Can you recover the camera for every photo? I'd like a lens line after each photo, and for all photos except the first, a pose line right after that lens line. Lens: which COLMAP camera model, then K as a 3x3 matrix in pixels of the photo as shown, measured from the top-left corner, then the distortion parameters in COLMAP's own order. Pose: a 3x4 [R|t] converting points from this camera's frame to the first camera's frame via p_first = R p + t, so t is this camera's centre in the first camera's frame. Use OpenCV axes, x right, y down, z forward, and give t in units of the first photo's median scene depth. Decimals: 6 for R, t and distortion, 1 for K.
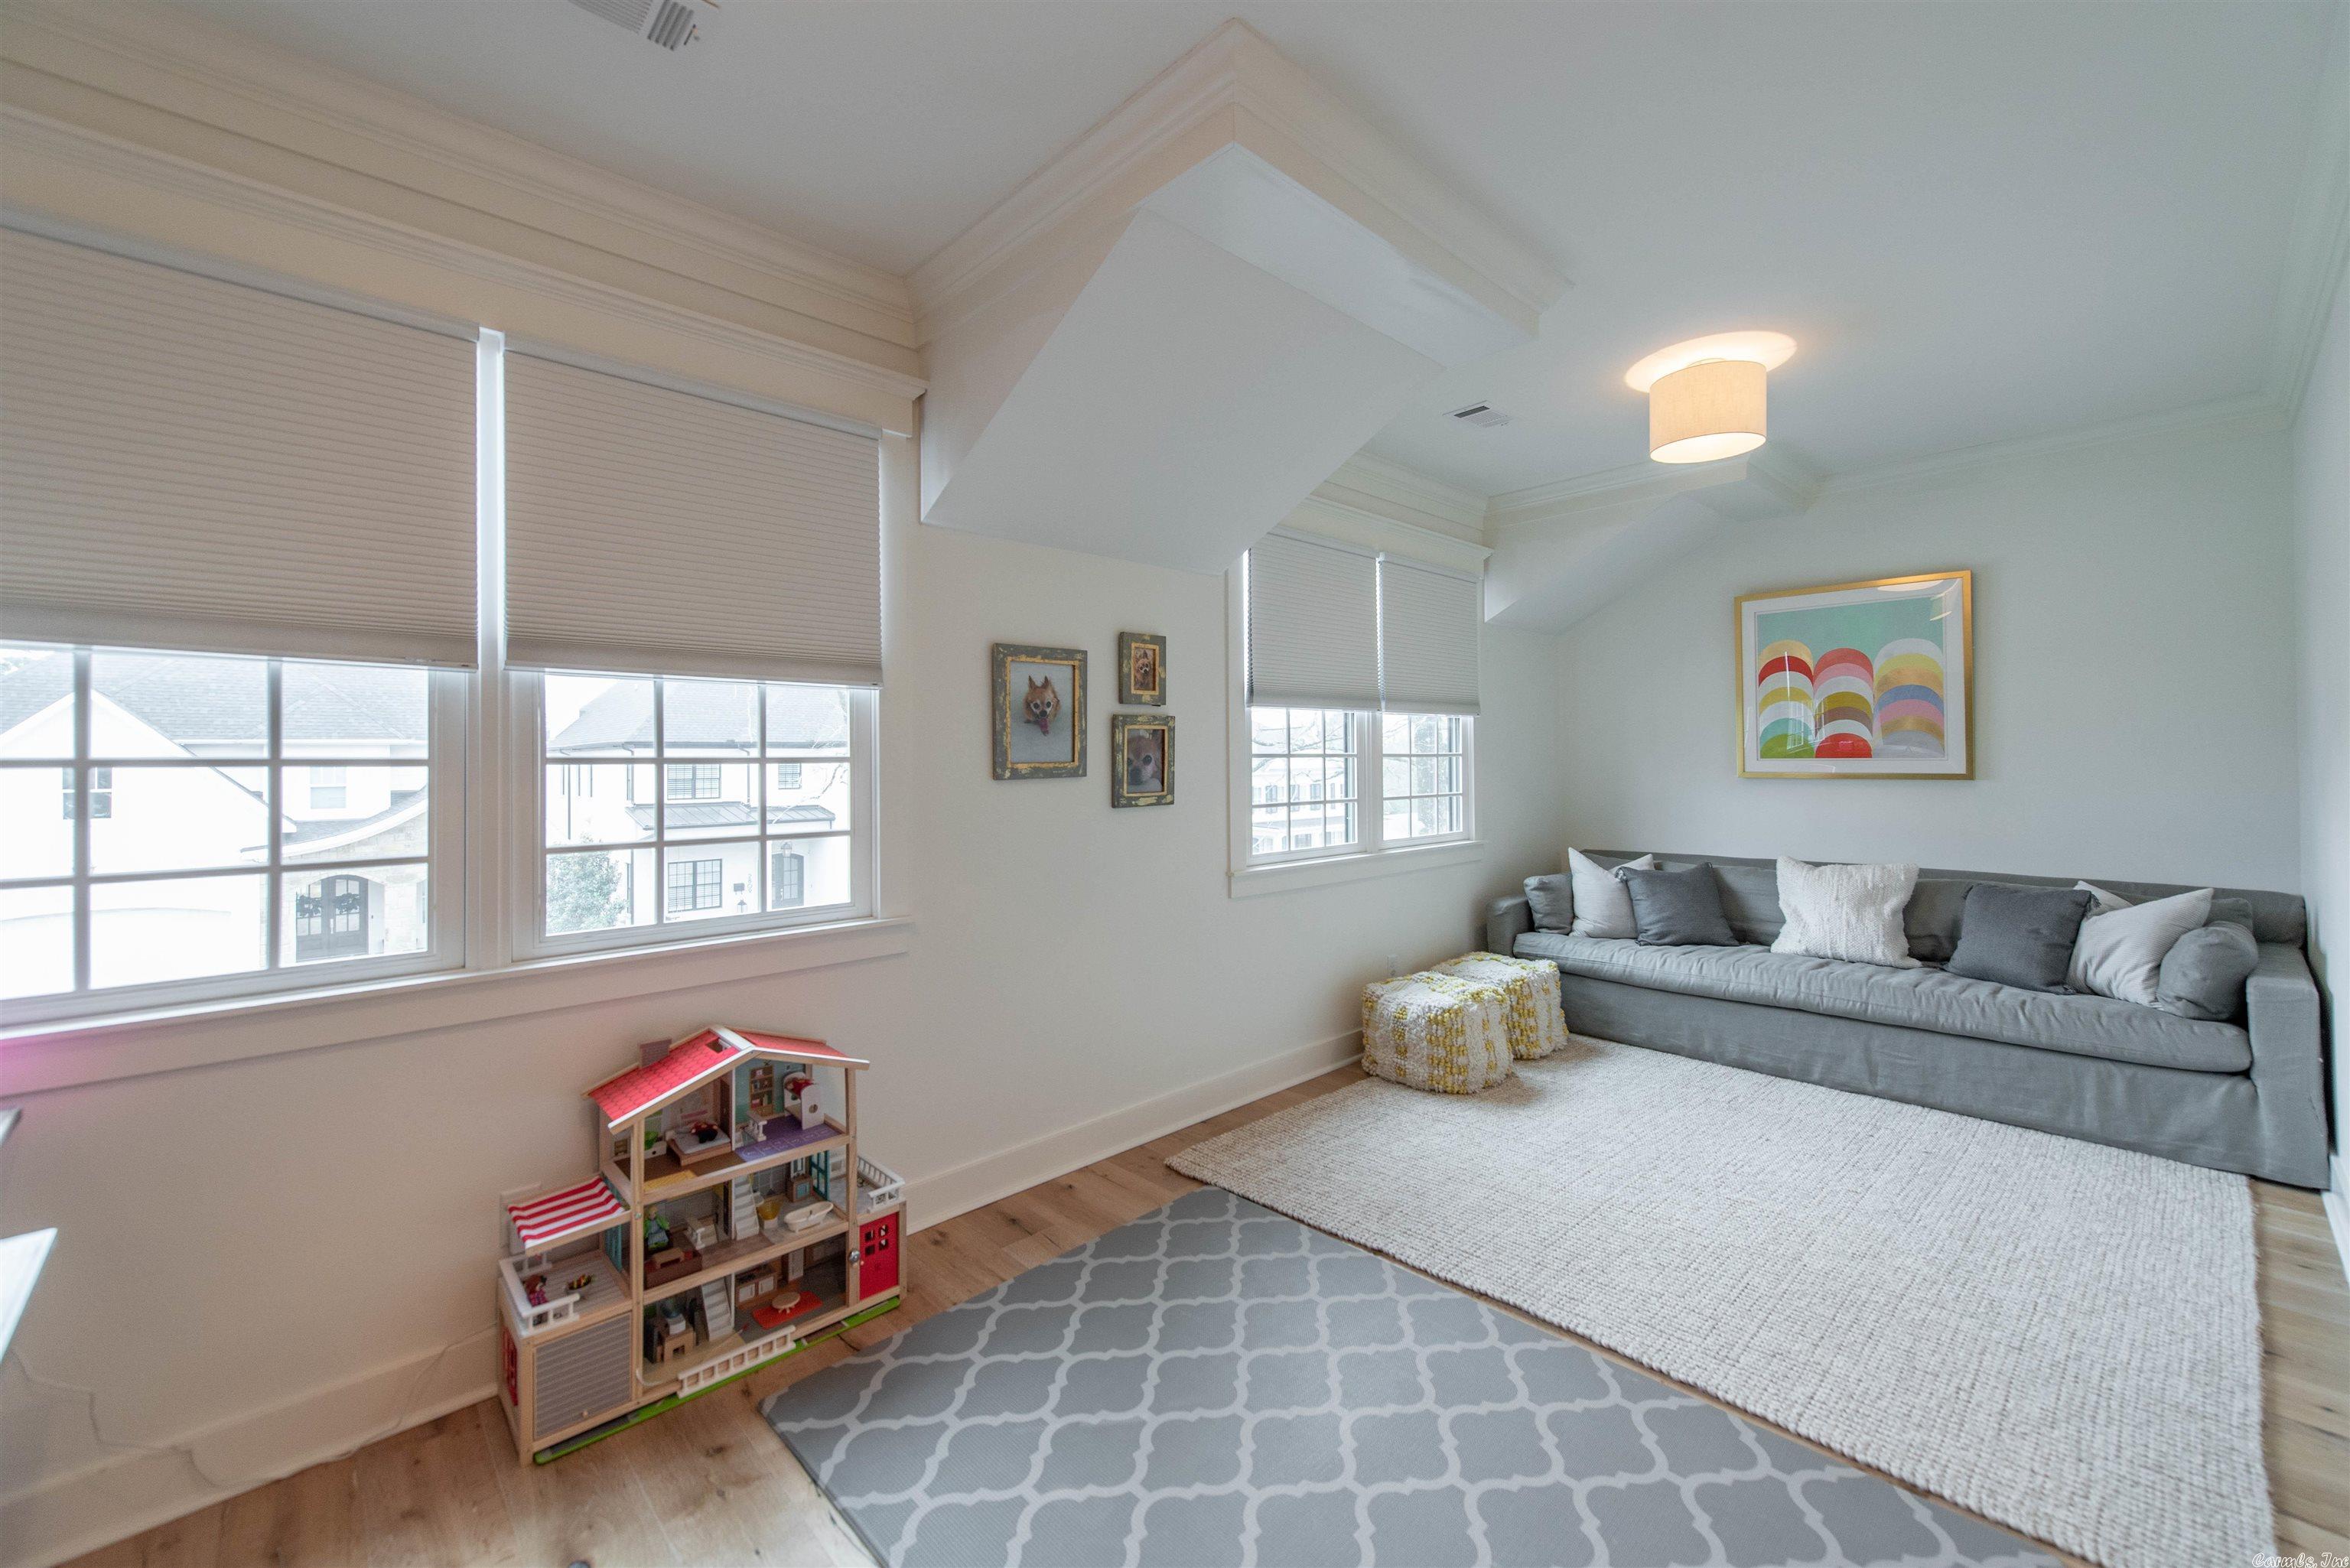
lens RADIAL K [[937.8, 0, 1237.7], [0, 937.8, 737.0], [0, 0, 1]] dist [0.000320, -0.000072]
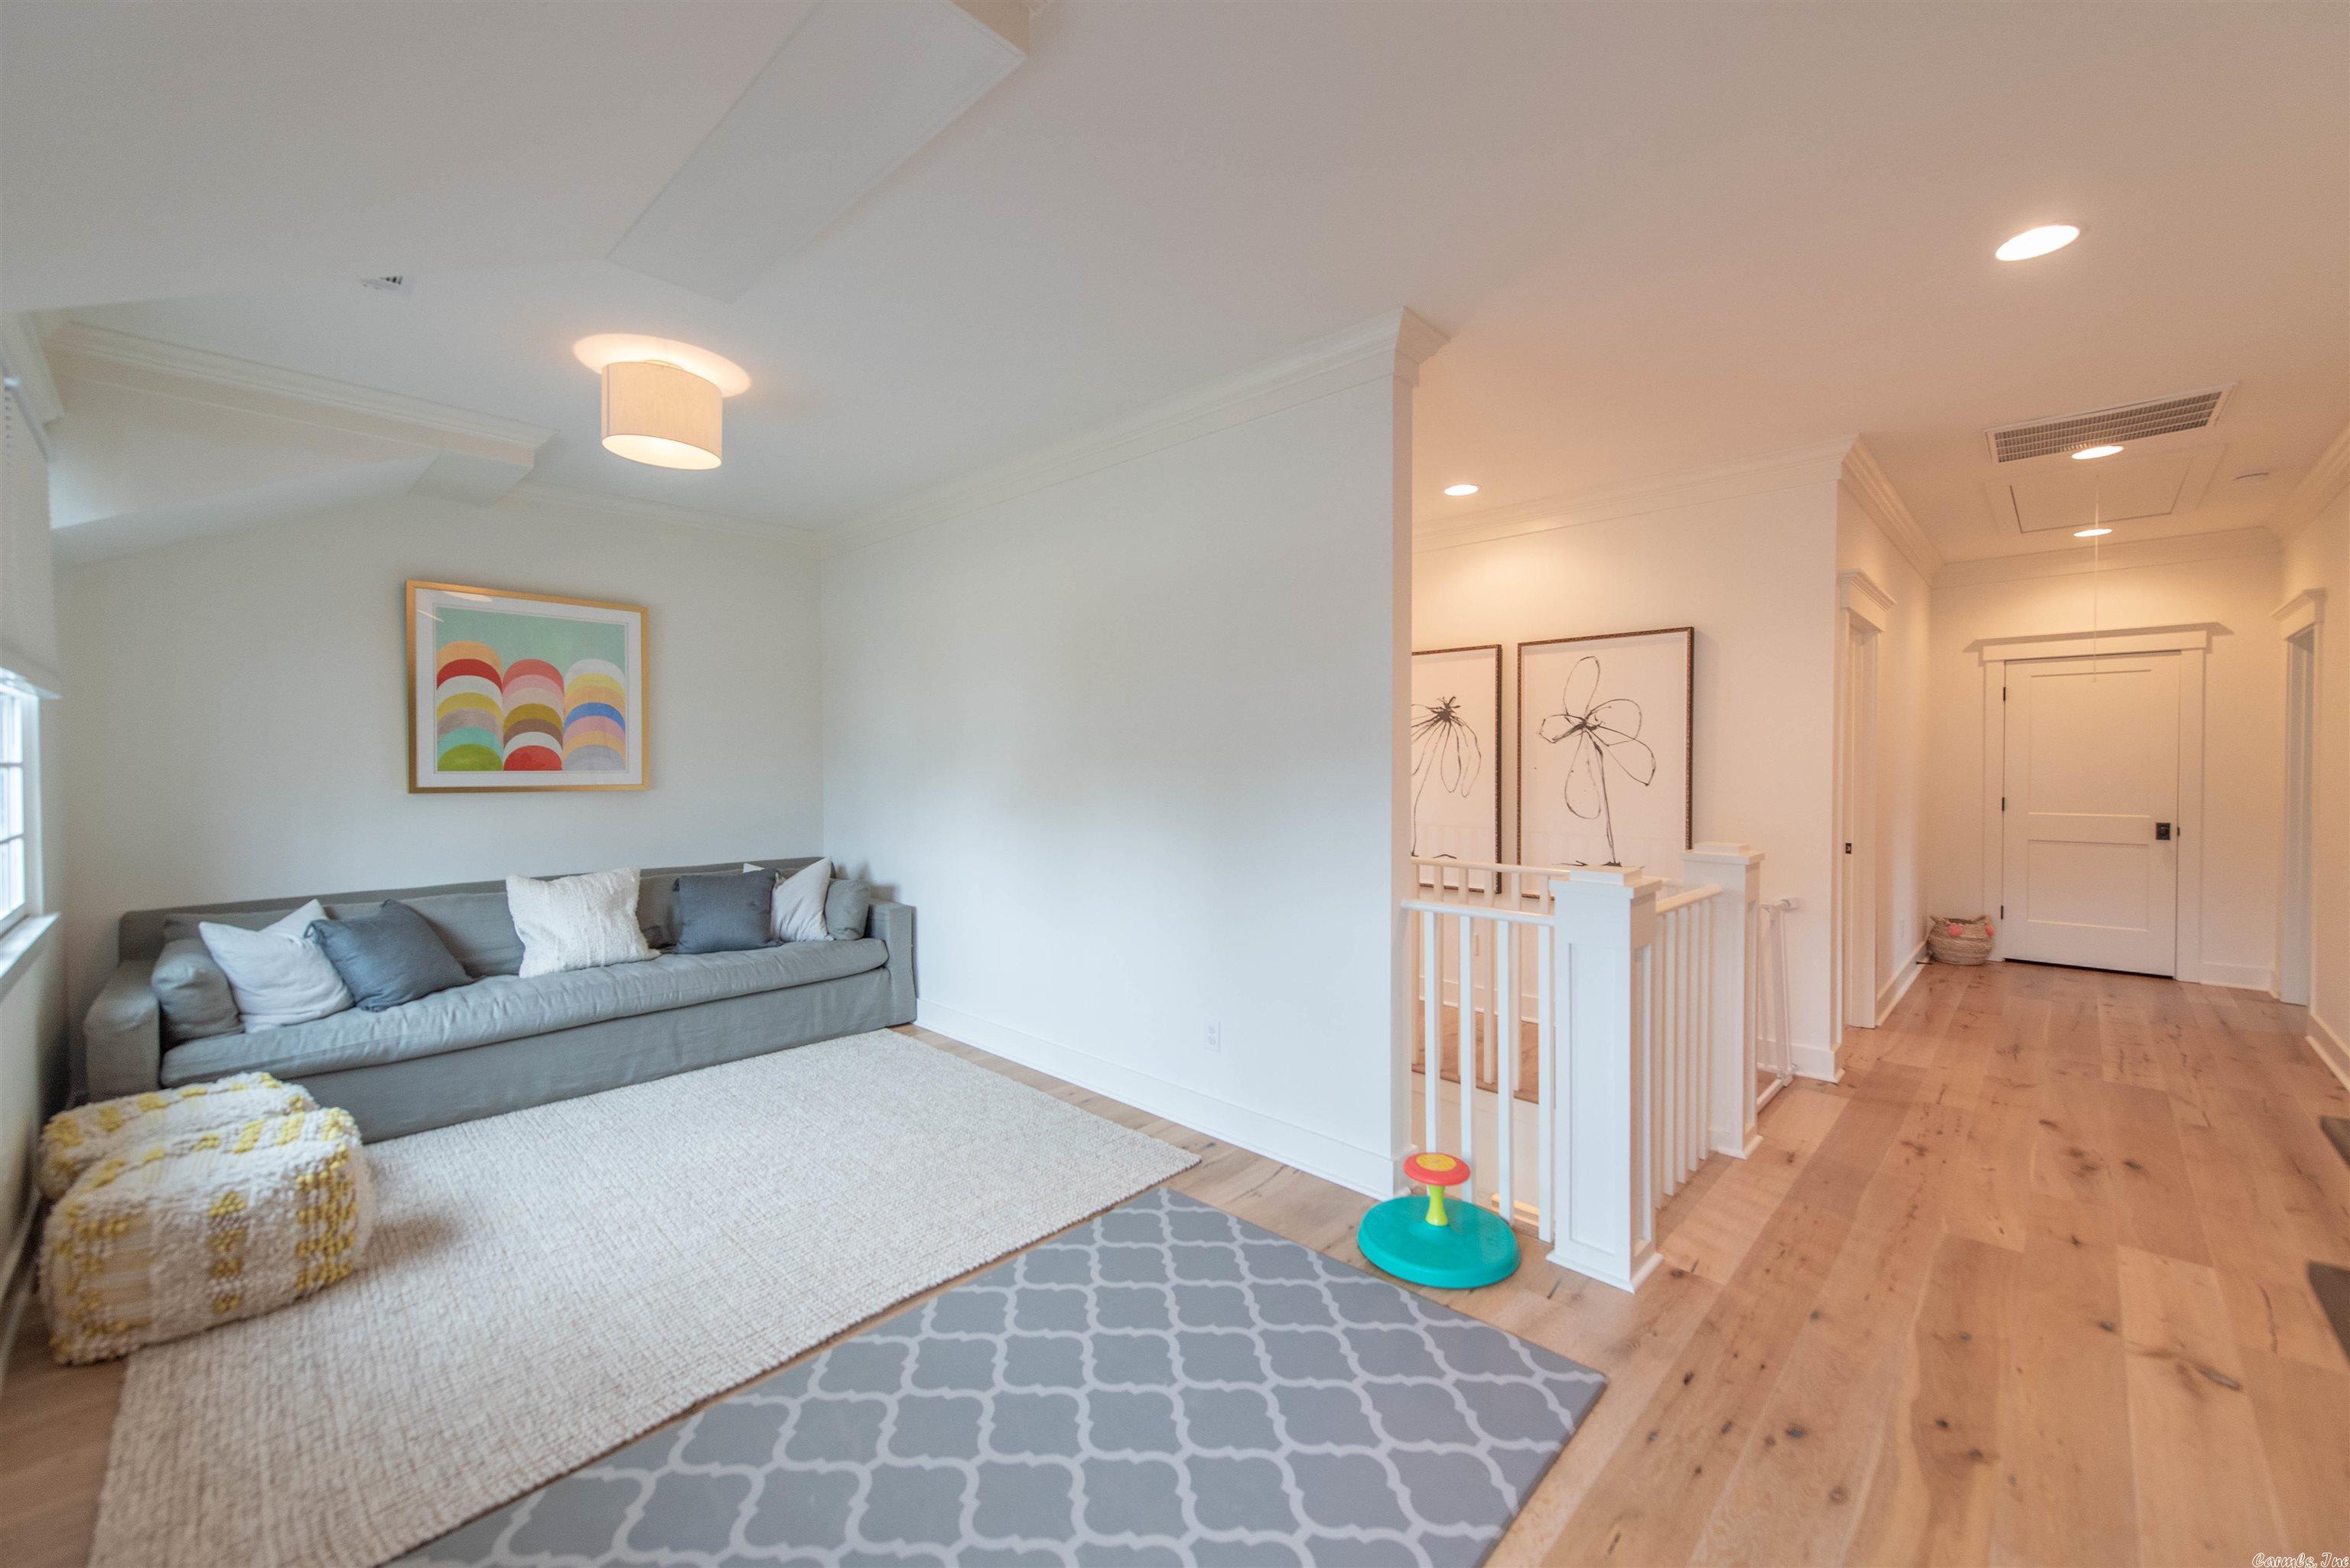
lens RADIAL K [[921.0, 0, 1179.5], [0, 921.0, 779.8], [0, 0, 1]] dist [0.000185, -0.000128]
pose [[-0.014516, -0.010477, 0.999840, -0.408359], [-0.015883, 0.999821, 0.010246, 0.013791], [-0.999768, -0.015731, -0.014679, 0.418342]]
